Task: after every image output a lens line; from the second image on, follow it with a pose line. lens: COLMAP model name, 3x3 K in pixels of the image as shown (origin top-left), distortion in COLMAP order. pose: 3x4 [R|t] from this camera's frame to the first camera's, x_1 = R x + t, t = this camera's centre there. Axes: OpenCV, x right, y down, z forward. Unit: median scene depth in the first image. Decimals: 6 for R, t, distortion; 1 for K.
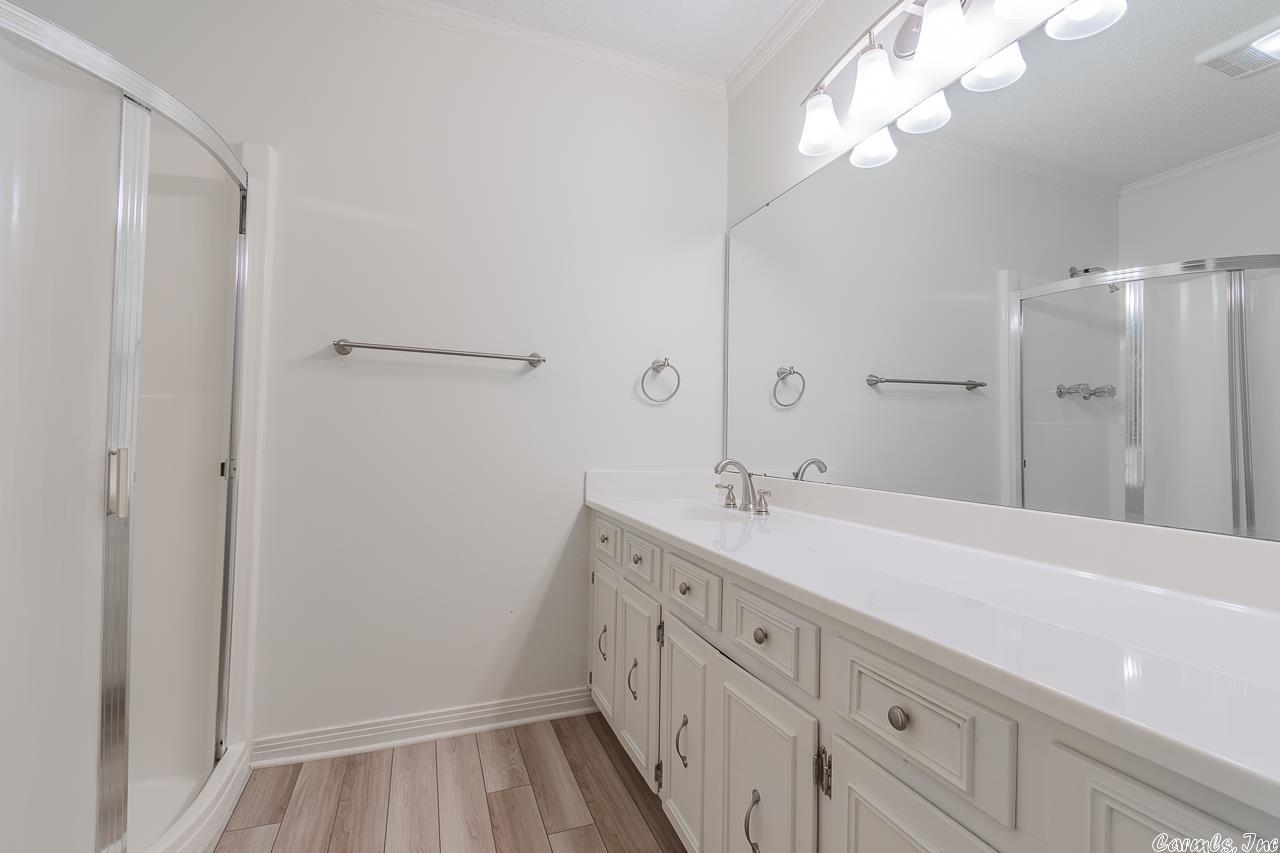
lens RADIAL K [[565.4, 0, 644.1], [0, 565.4, 421.2], [0, 0, 1]] dist [0.001165, 0.000185]
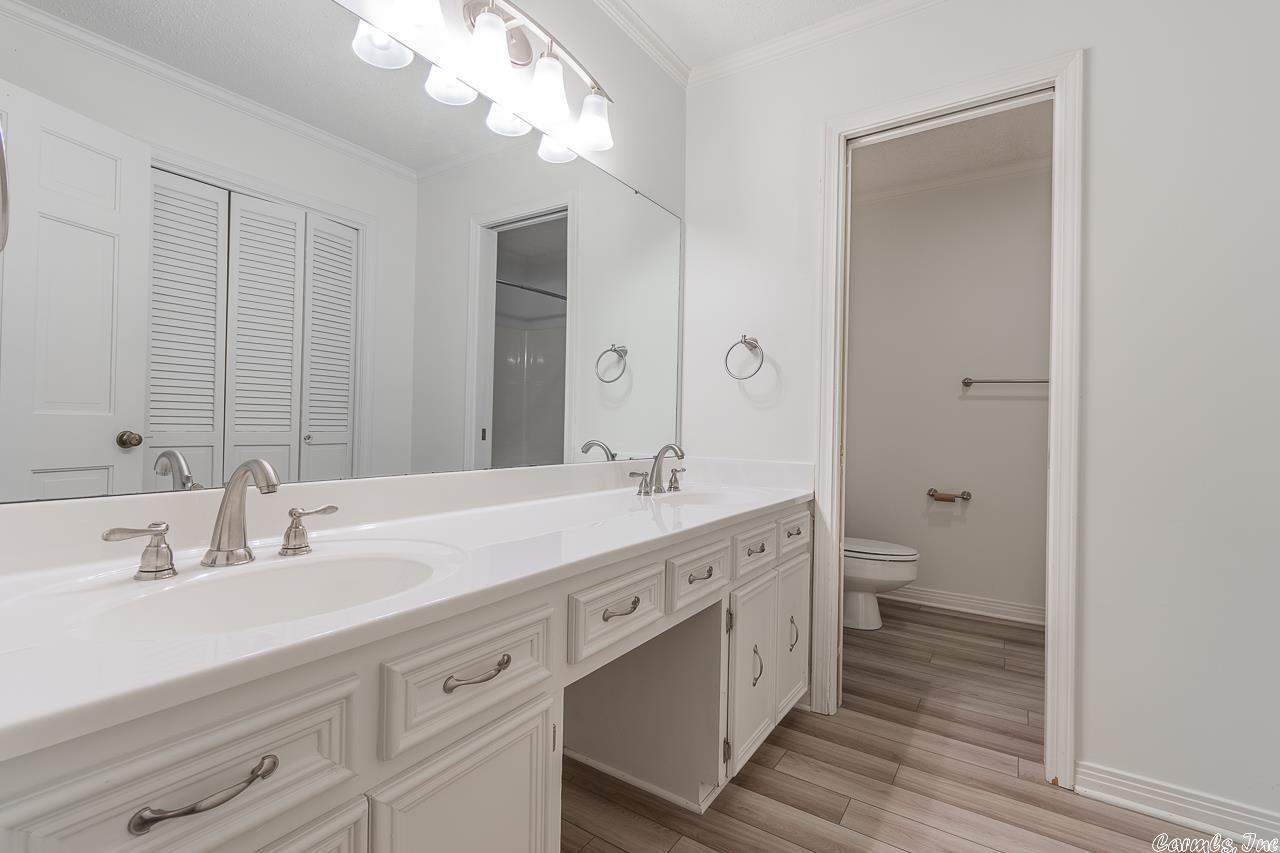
lens RADIAL K [[565.4, 0, 644.1], [0, 565.4, 421.2], [0, 0, 1]] dist [0.001165, 0.000185]
pose [[-0.569695, -0.034120, 0.821148, -0.473465], [-0.066037, 0.997808, -0.004355, 0.012336], [-0.819199, -0.056707, -0.570699, 1.076583]]
